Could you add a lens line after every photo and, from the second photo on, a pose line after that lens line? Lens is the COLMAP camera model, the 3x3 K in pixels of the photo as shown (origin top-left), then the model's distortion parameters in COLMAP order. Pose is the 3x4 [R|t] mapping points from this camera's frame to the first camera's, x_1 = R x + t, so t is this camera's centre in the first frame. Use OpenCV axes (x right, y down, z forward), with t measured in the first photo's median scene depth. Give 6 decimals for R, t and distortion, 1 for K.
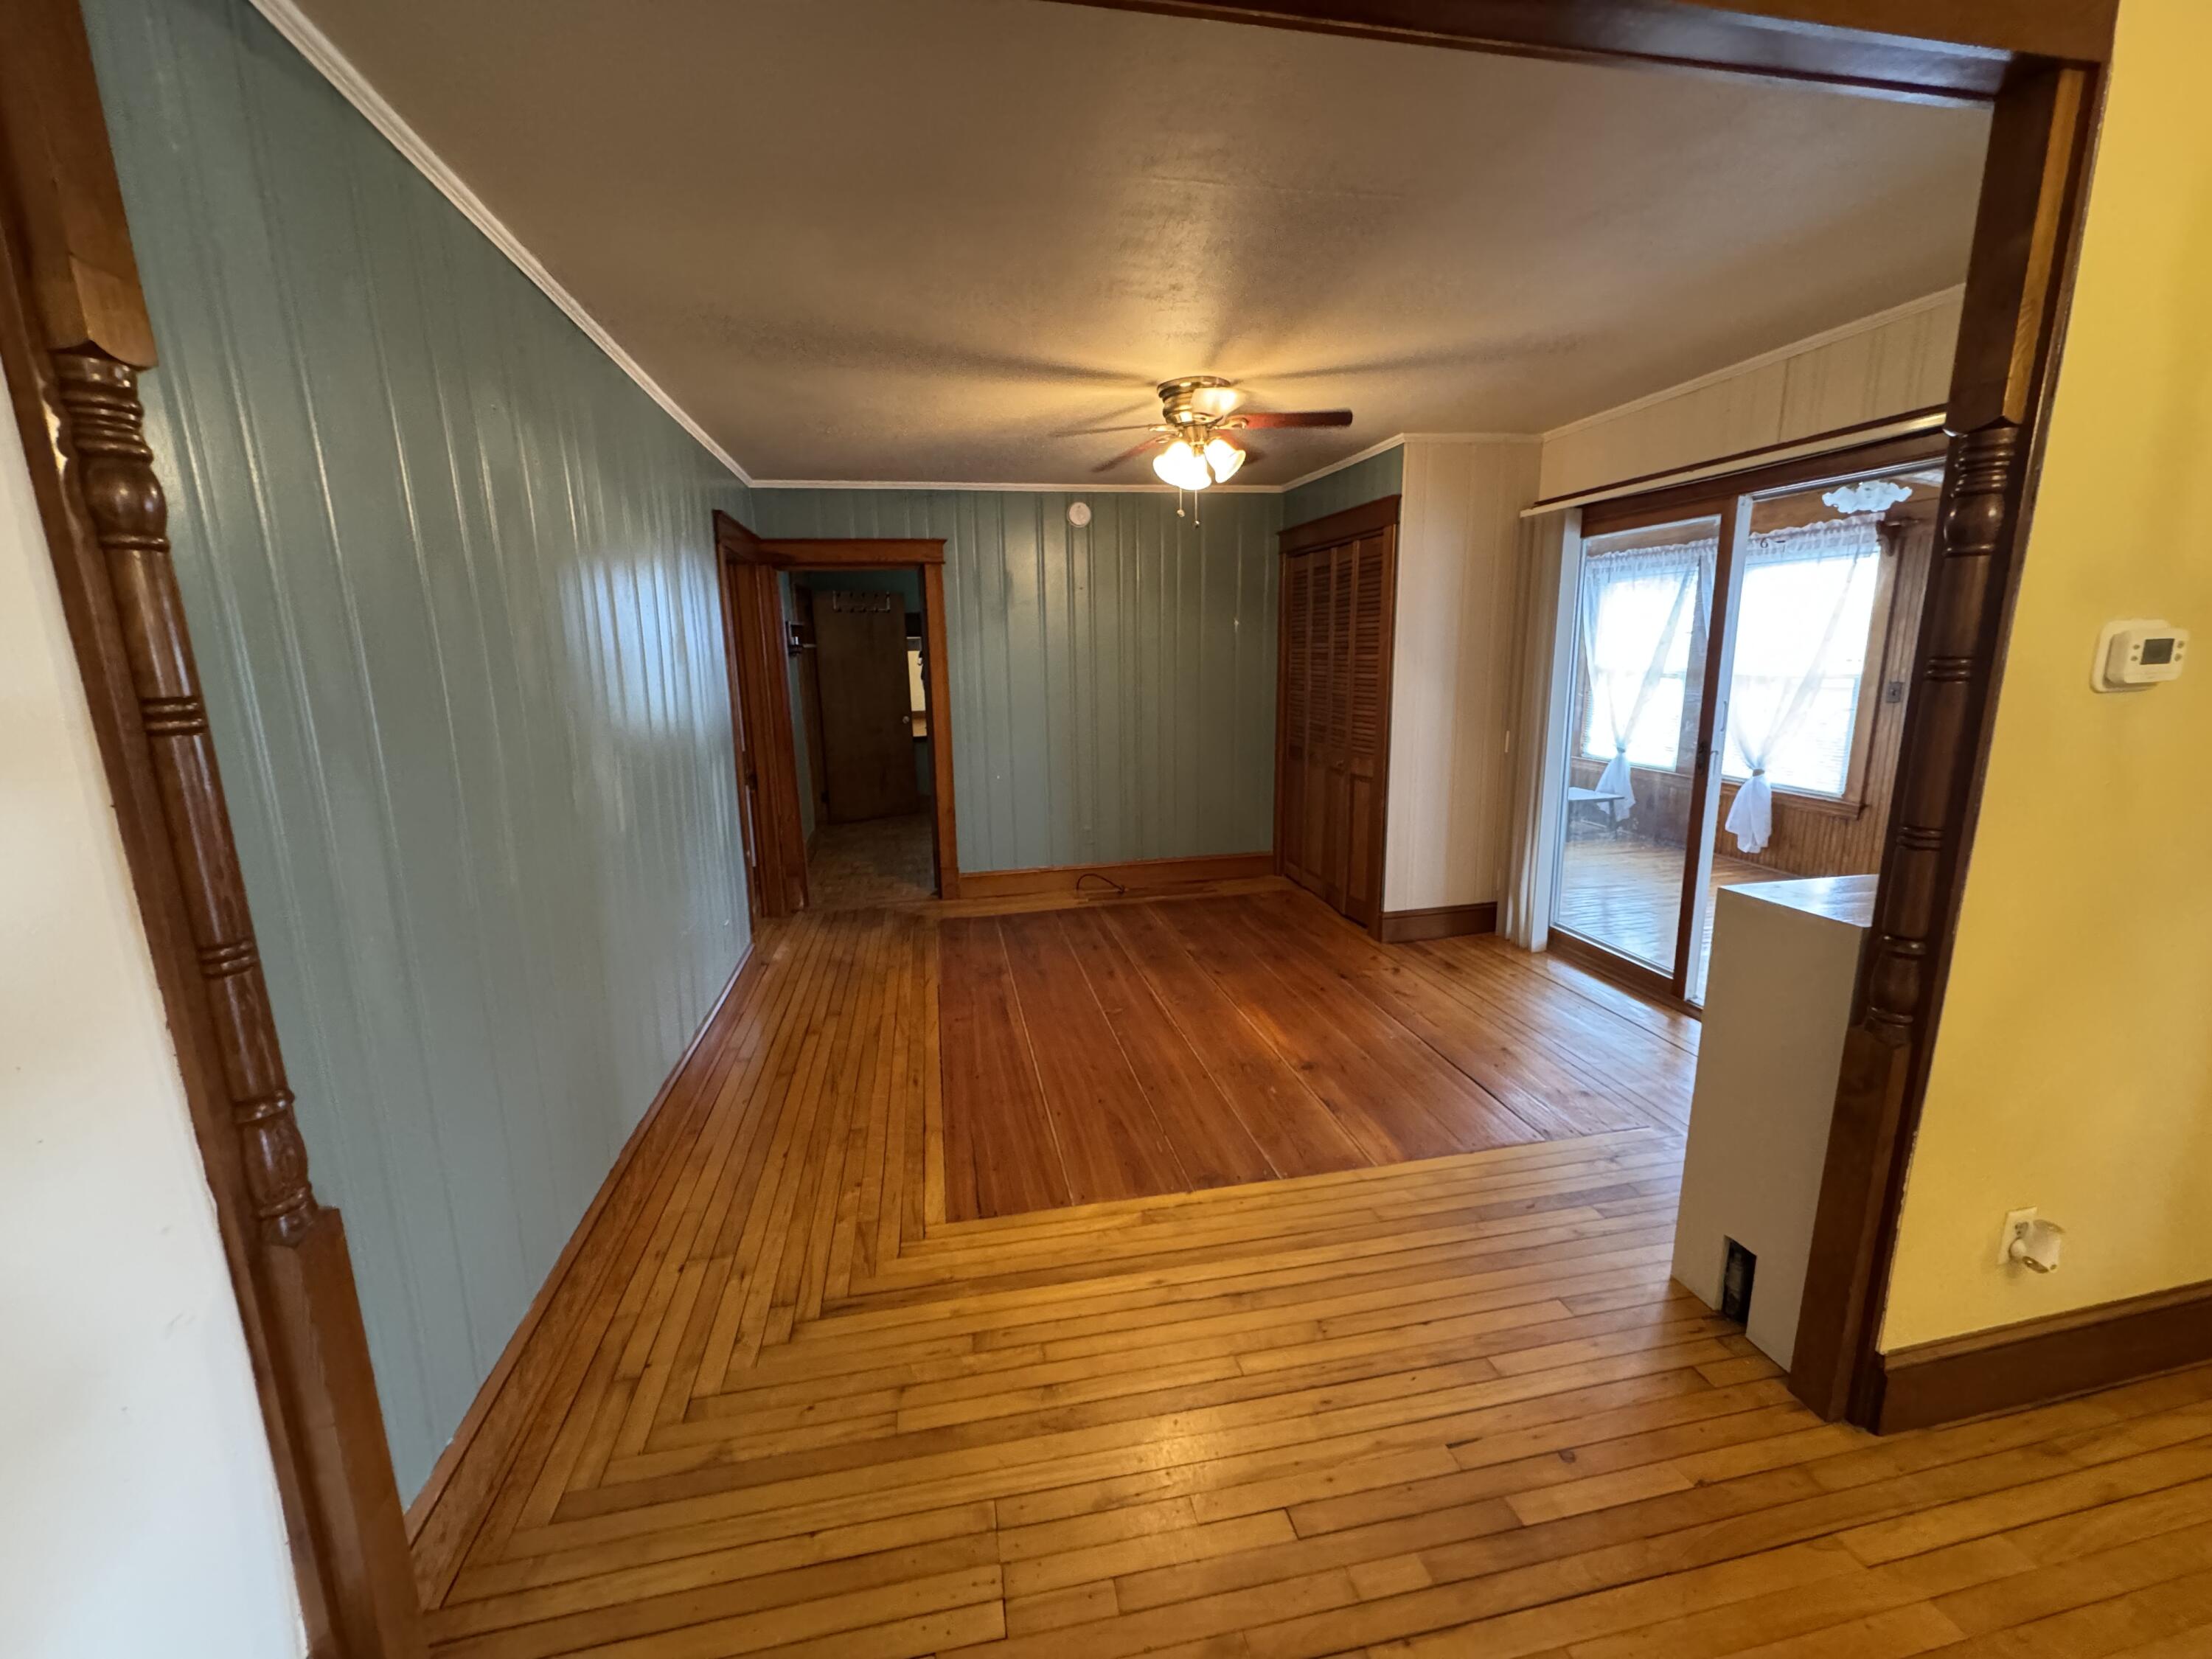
lens RADIAL K [[882.9, 0, 1107.6], [0, 882.9, 827.4], [0, 0, 1]] dist [-0.000308, -0.000330]
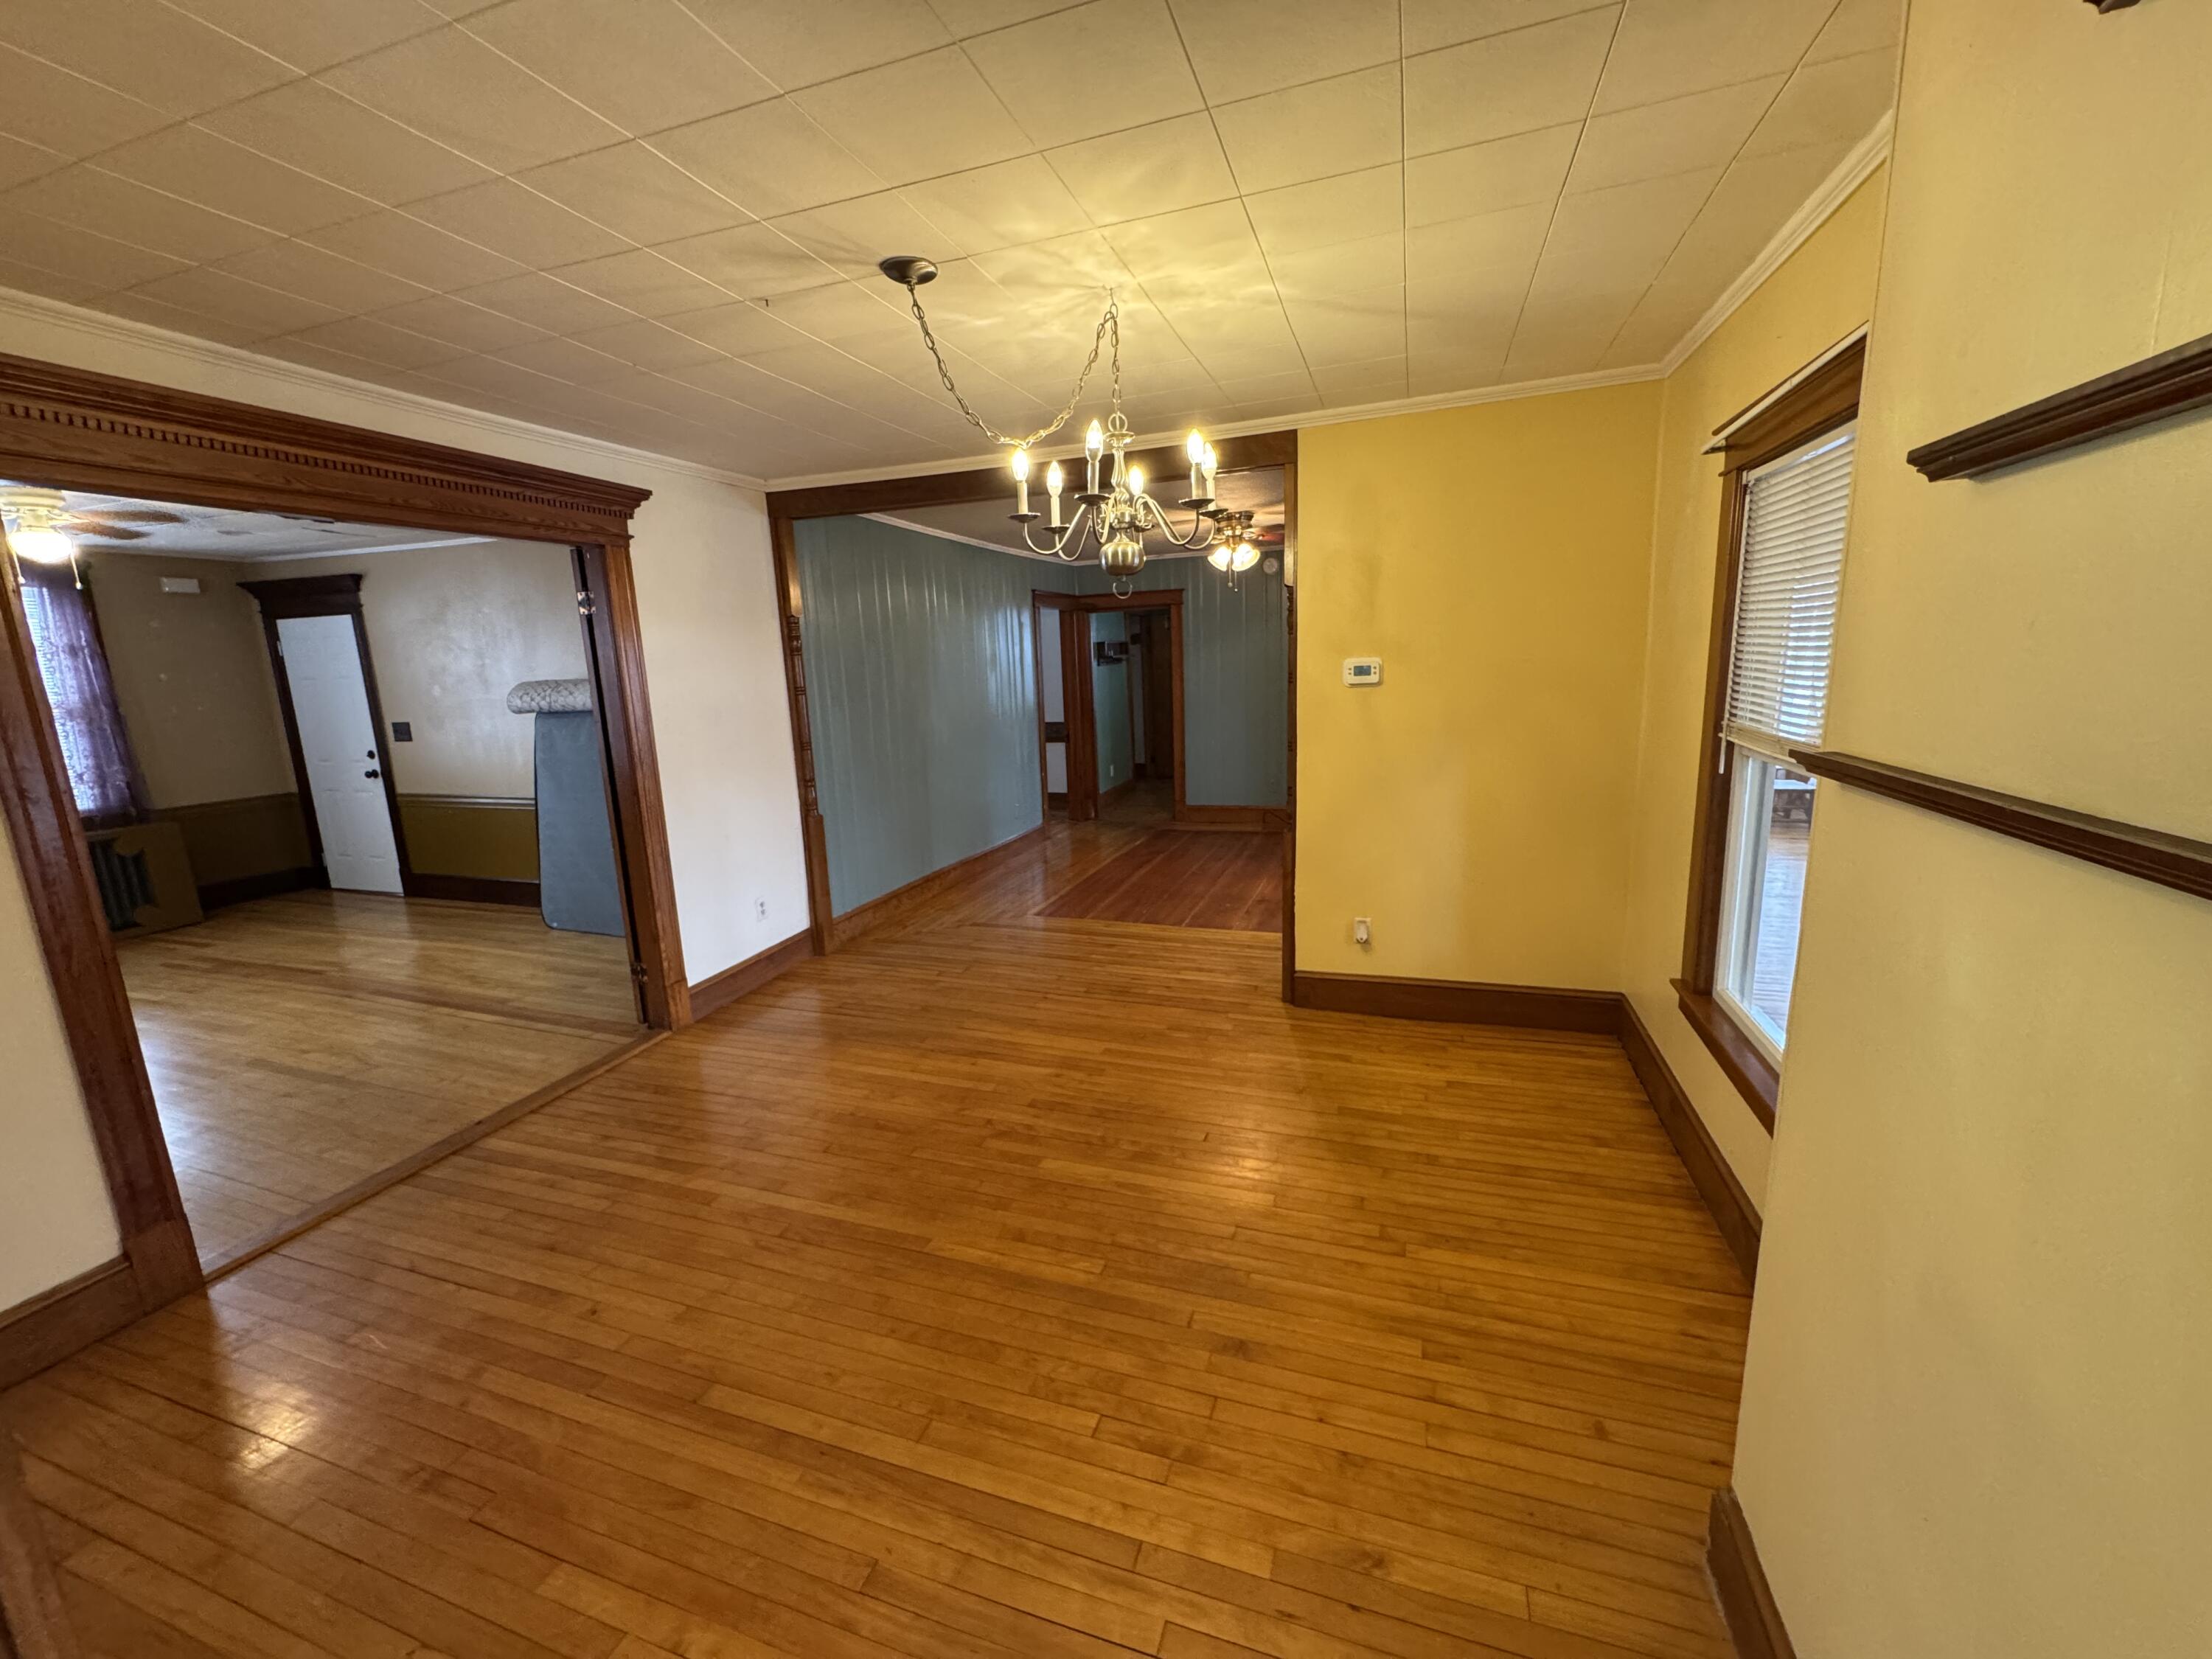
lens RADIAL K [[882.9, 0, 1107.6], [0, 882.9, 827.4], [0, 0, 1]] dist [-0.000308, -0.000330]
pose [[0.861974, 0.082549, -0.500187, 1.056185], [-0.079444, 0.996459, 0.027546, 0.130639], [0.500690, 0.015993, 0.865479, -0.853391]]
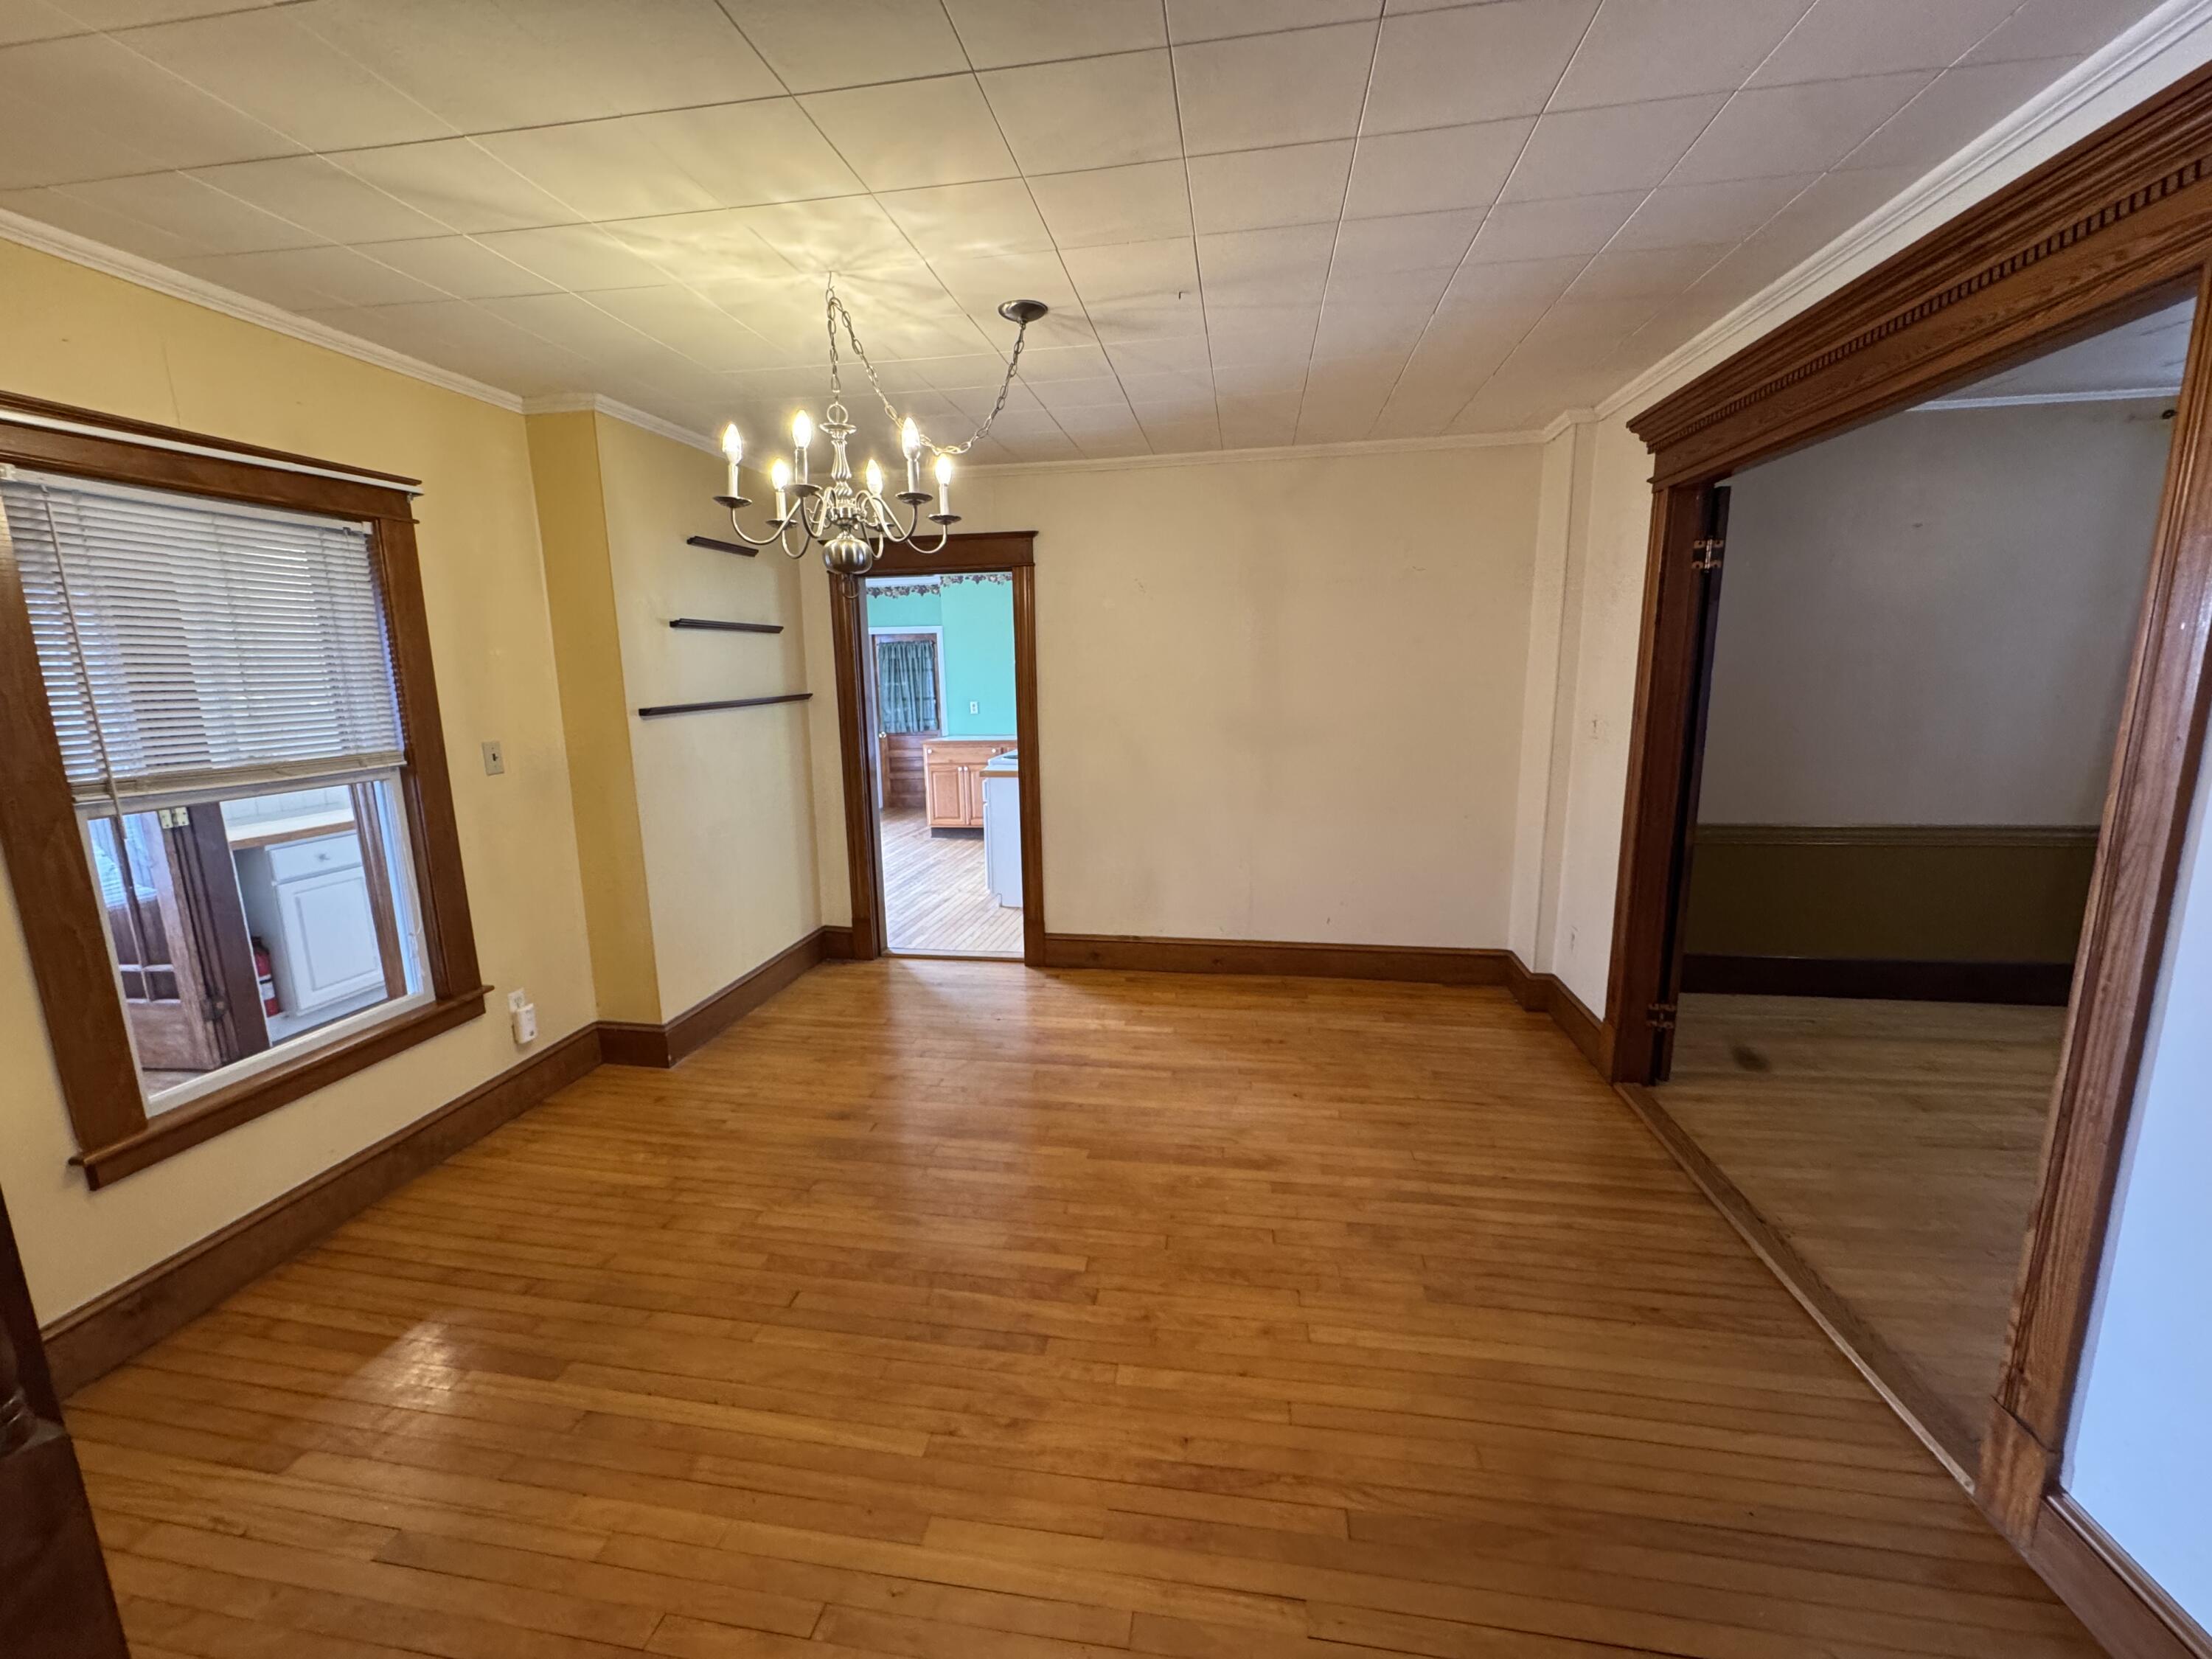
lens RADIAL K [[882.9, 0, 1107.6], [0, 882.9, 827.4], [0, 0, 1]] dist [-0.000308, -0.000330]
pose [[-0.934750, -0.032108, 0.353852, 0.043227], [0.102267, 0.929451, 0.354489, -0.152784], [-0.340270, 0.367546, -0.865521, 0.688124]]
